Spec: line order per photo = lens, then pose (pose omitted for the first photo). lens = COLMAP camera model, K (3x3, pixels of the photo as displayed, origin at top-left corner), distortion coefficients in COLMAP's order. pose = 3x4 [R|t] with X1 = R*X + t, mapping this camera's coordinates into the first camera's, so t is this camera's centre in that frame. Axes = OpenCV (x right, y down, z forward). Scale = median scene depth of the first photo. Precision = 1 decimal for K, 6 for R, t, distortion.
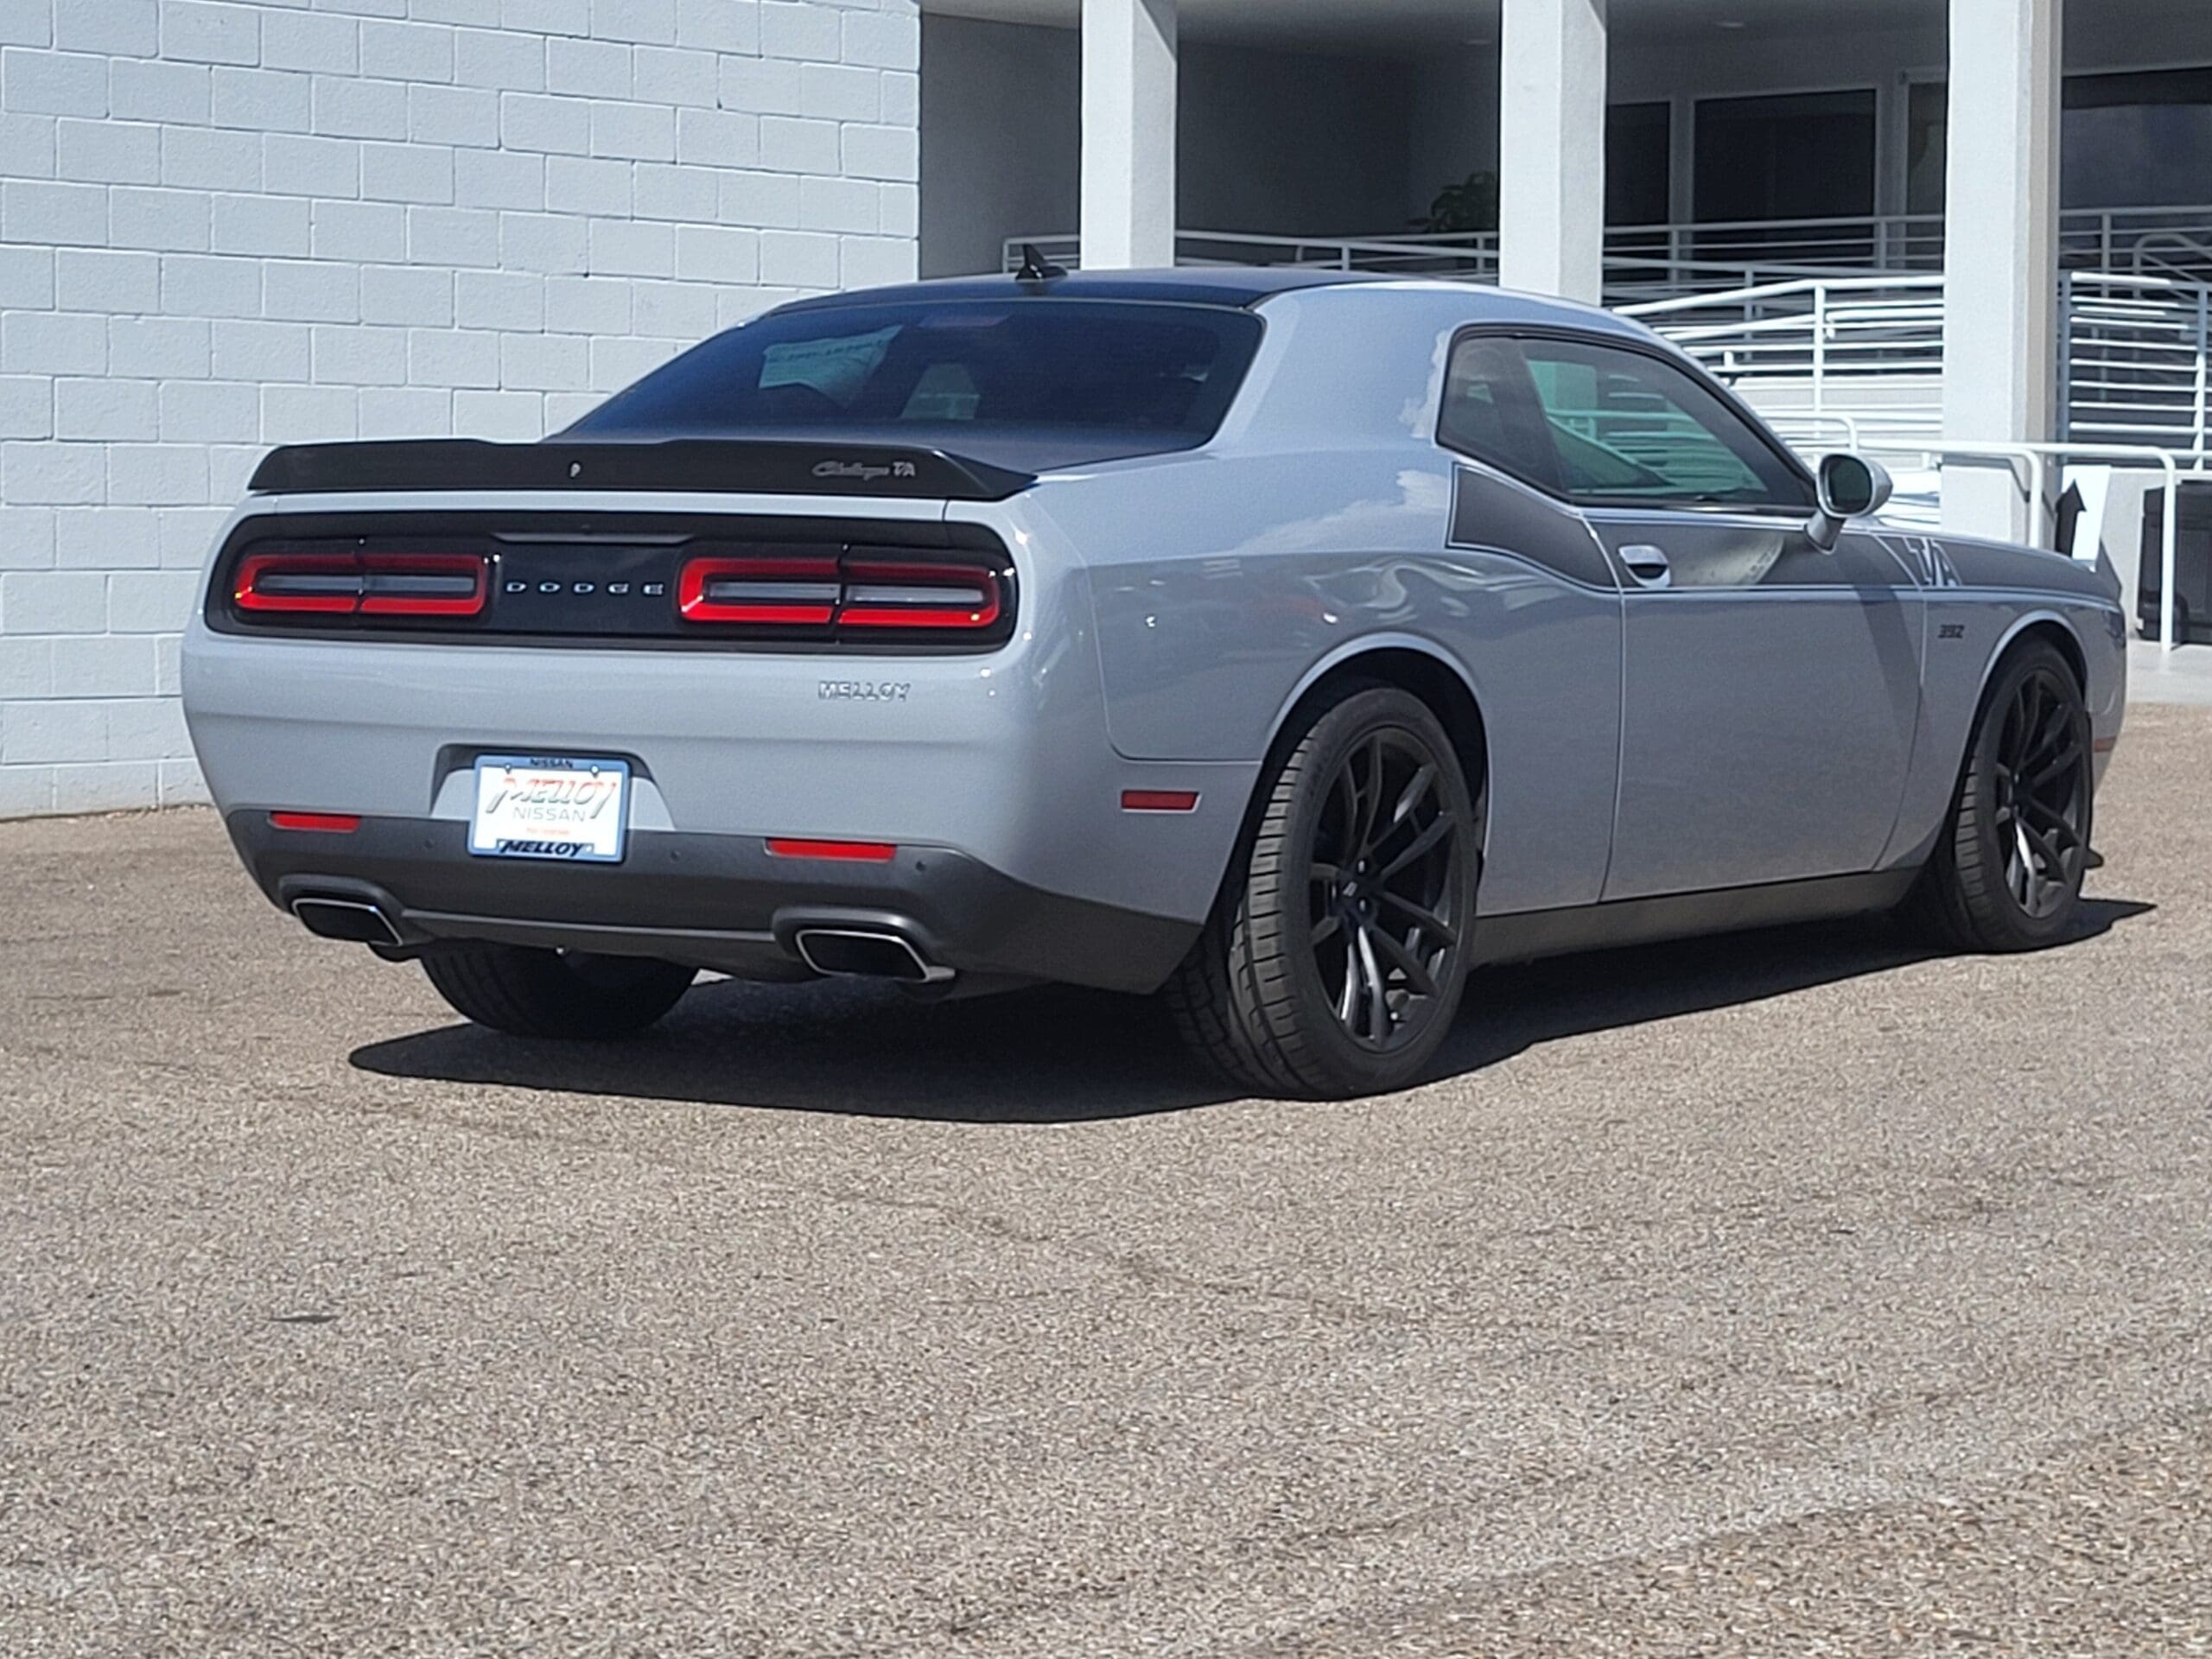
lens RADIAL K [[4761.6, 0, 1106.0], [0, 4761.6, 829.5], [0, 0, 1]] dist [0.019211, 0.455570]
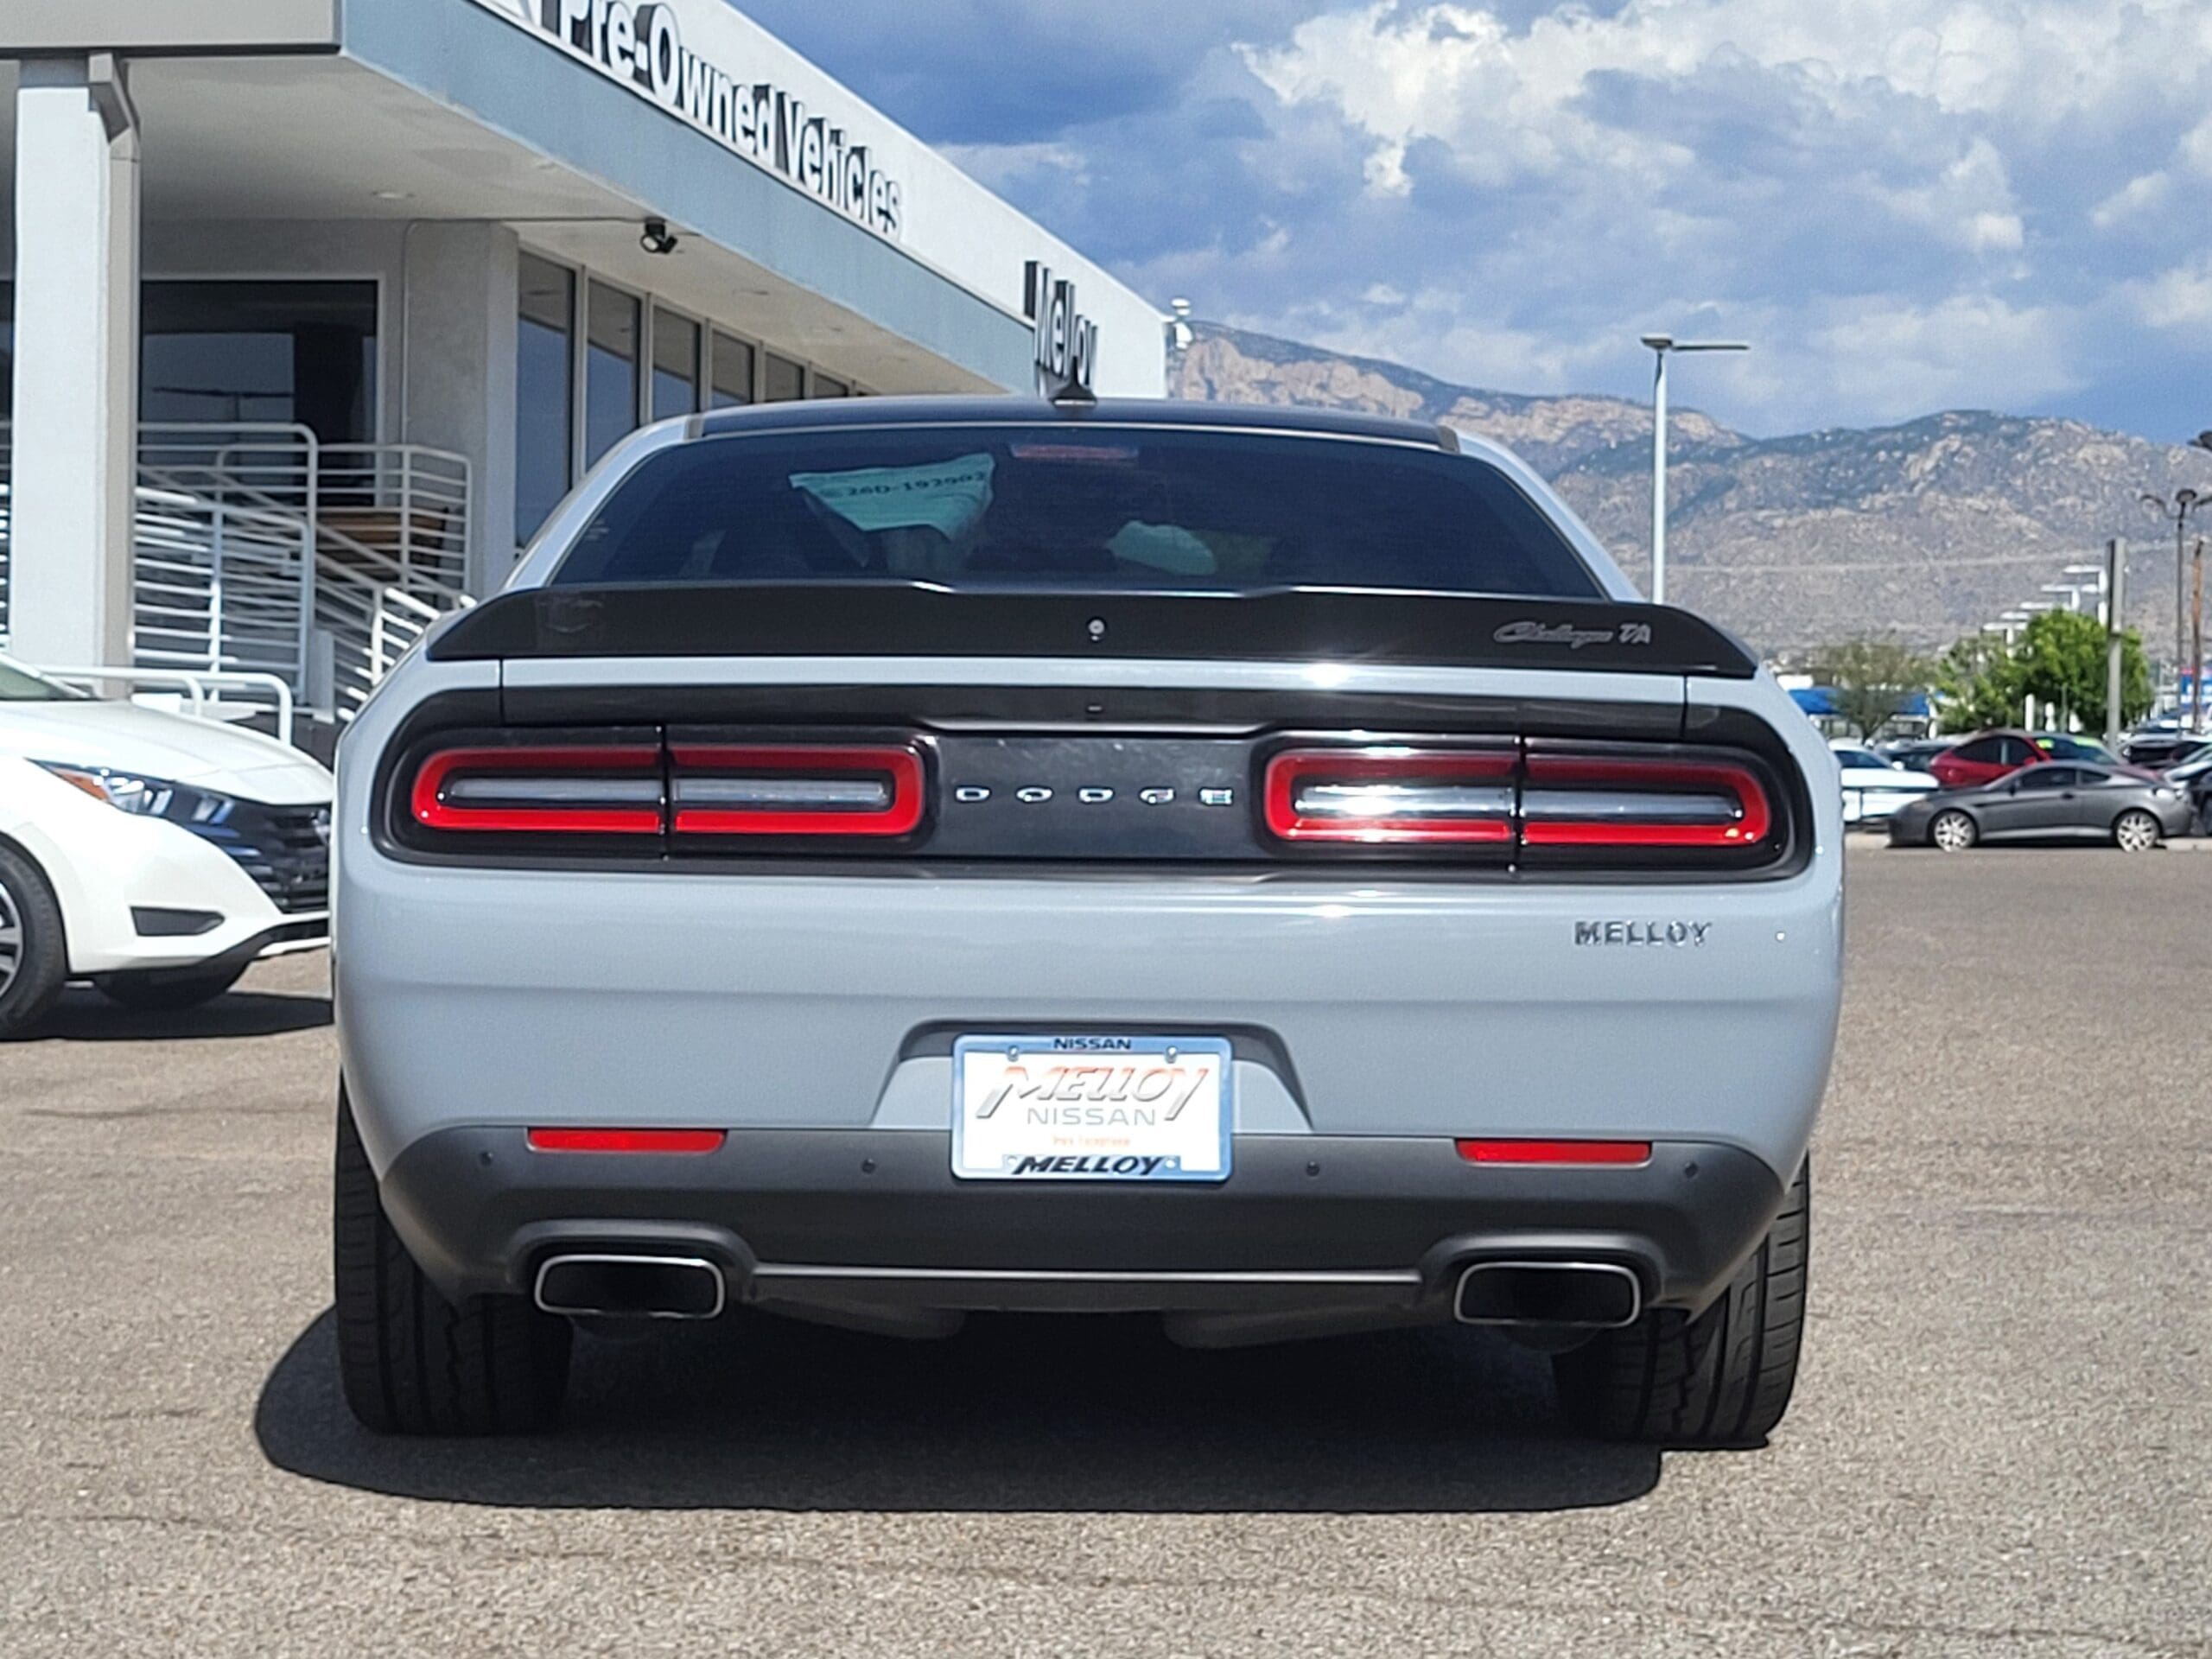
lens RADIAL K [[4761.6, 0, 1106.0], [0, 4761.6, 829.5], [0, 0, 1]] dist [0.019211, 0.455570]
pose [[0.846753, -0.002584, 0.531980, -0.487406], [0.029778, 0.998651, -0.042547, -0.015534], [-0.531152, 0.051868, 0.845688, 0.402485]]
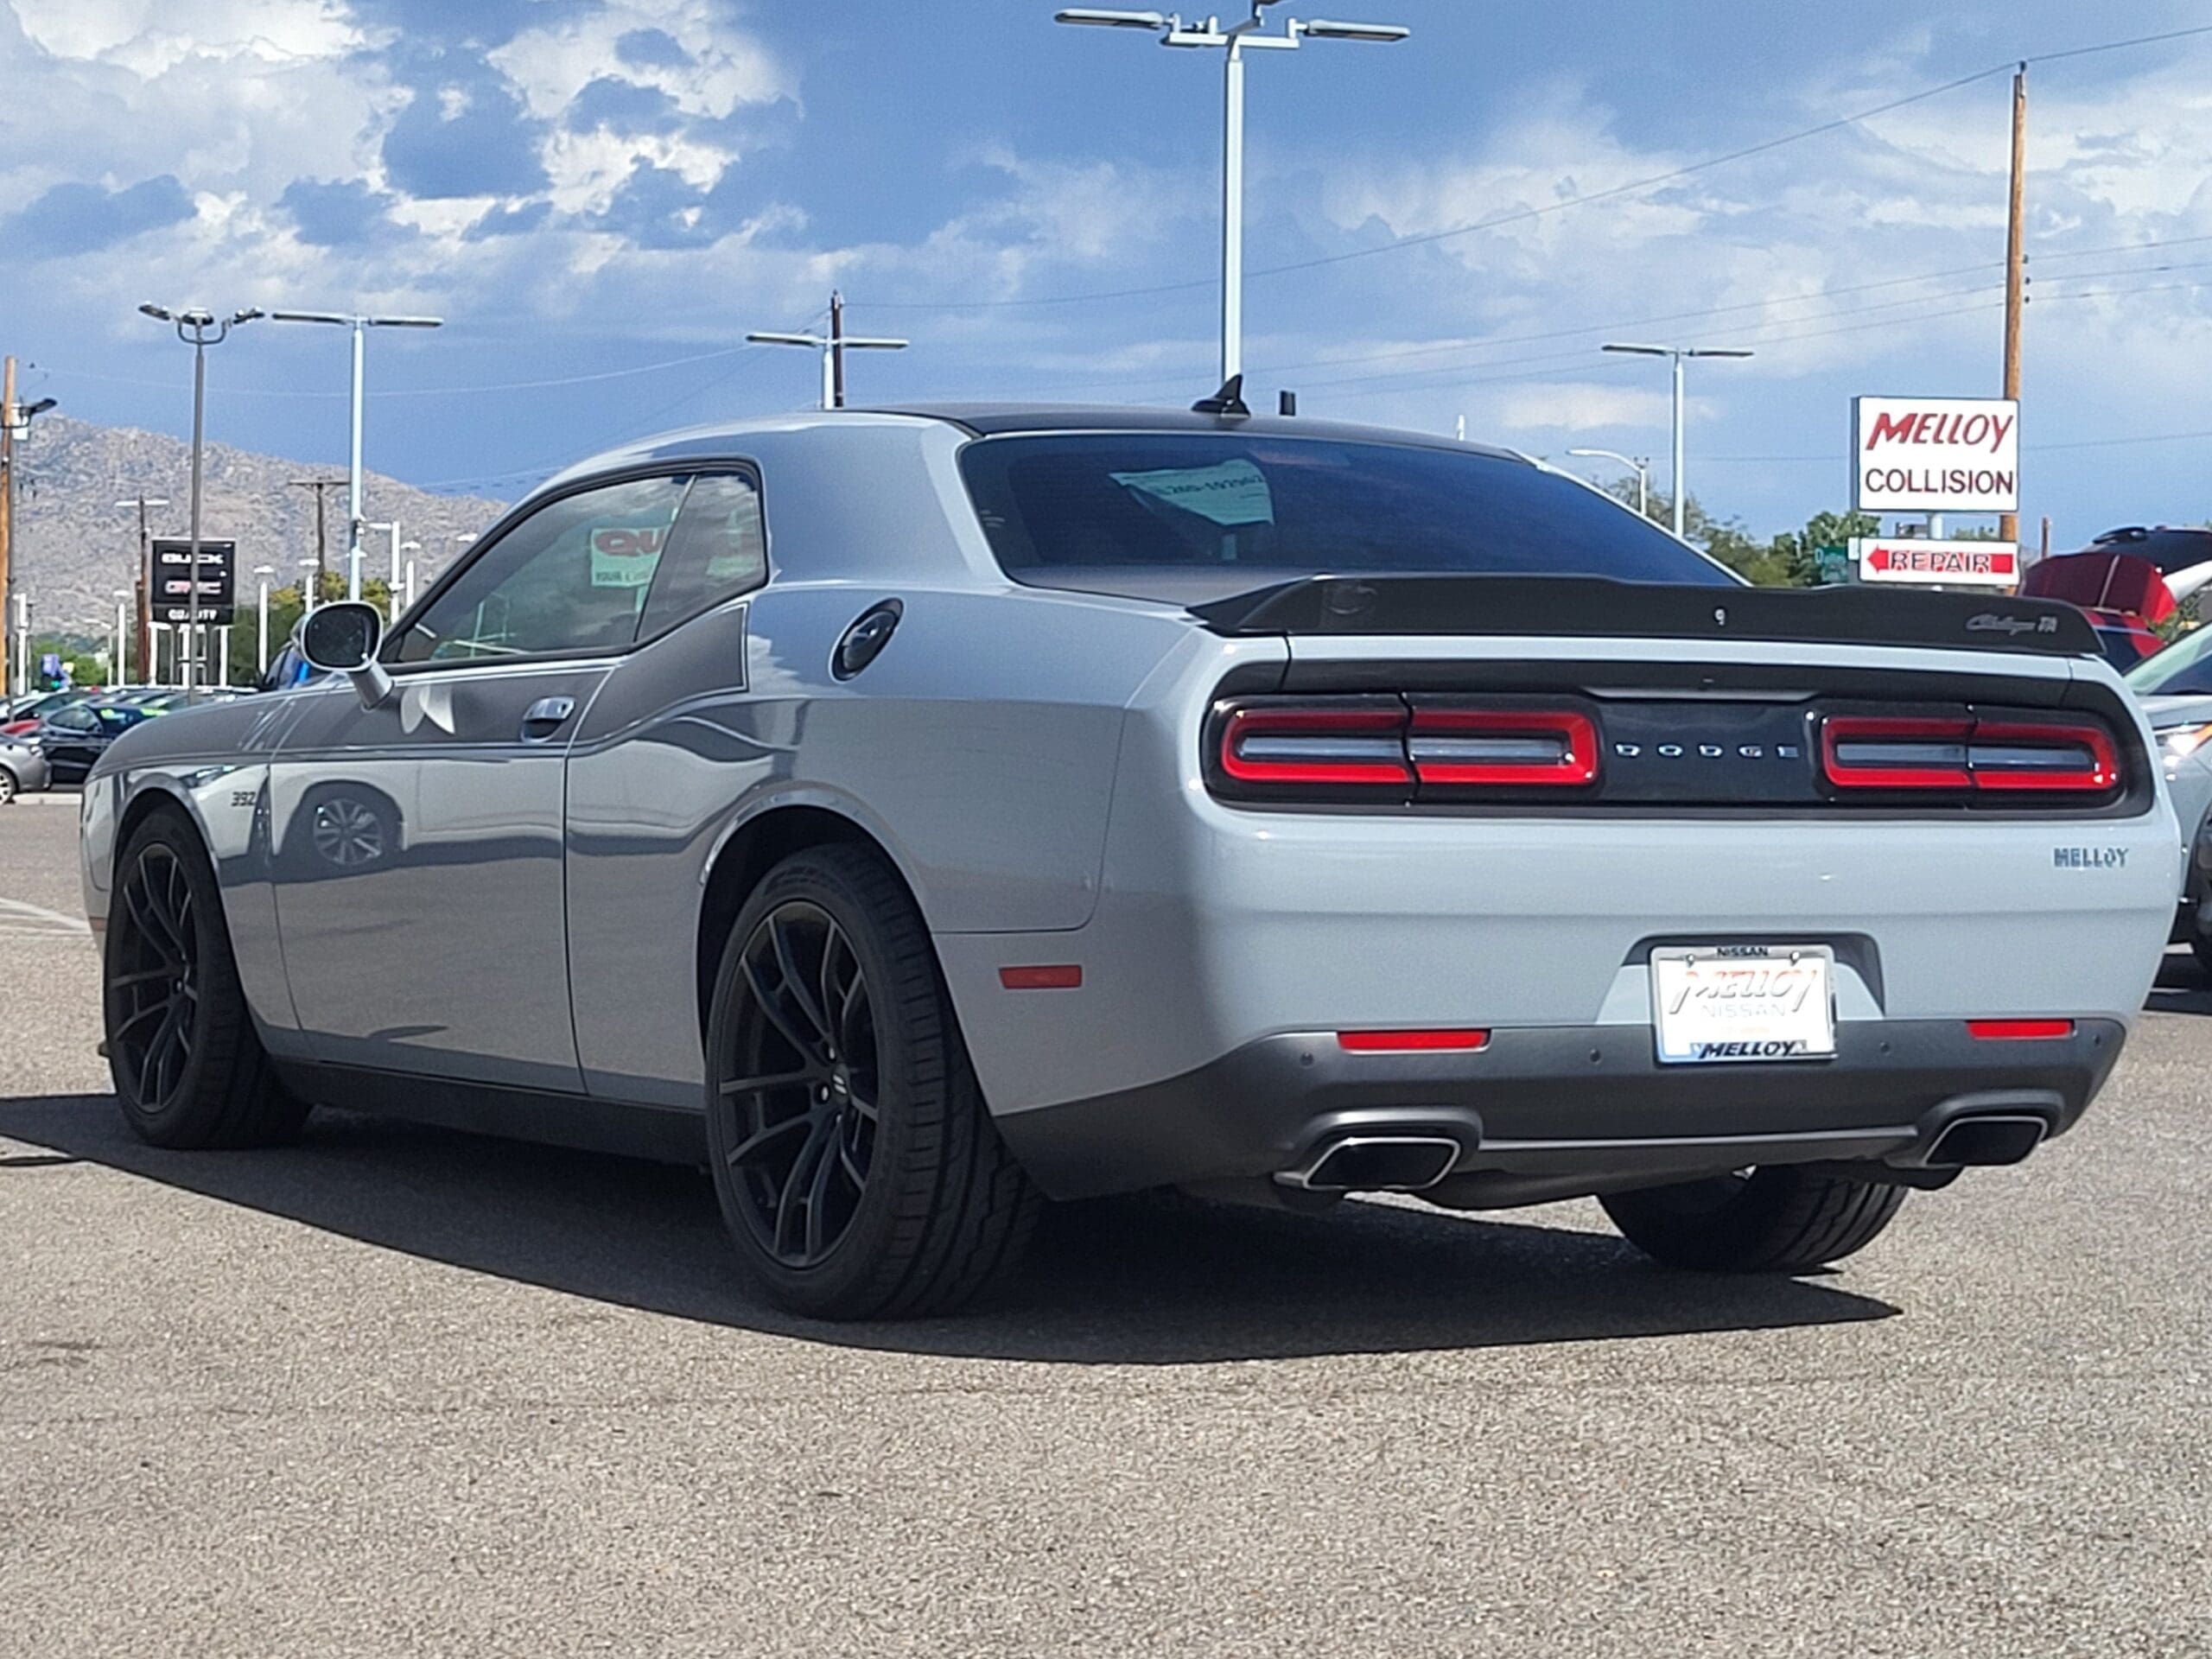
lens RADIAL K [[4761.6, 0, 1106.0], [0, 4761.6, 829.5], [0, 0, 1]] dist [0.019211, 0.455570]
pose [[0.487151, -0.014438, 0.873199, -0.930923], [0.051805, 0.998580, -0.012391, -0.031406], [-0.871780, 0.051273, 0.487207, 0.674846]]
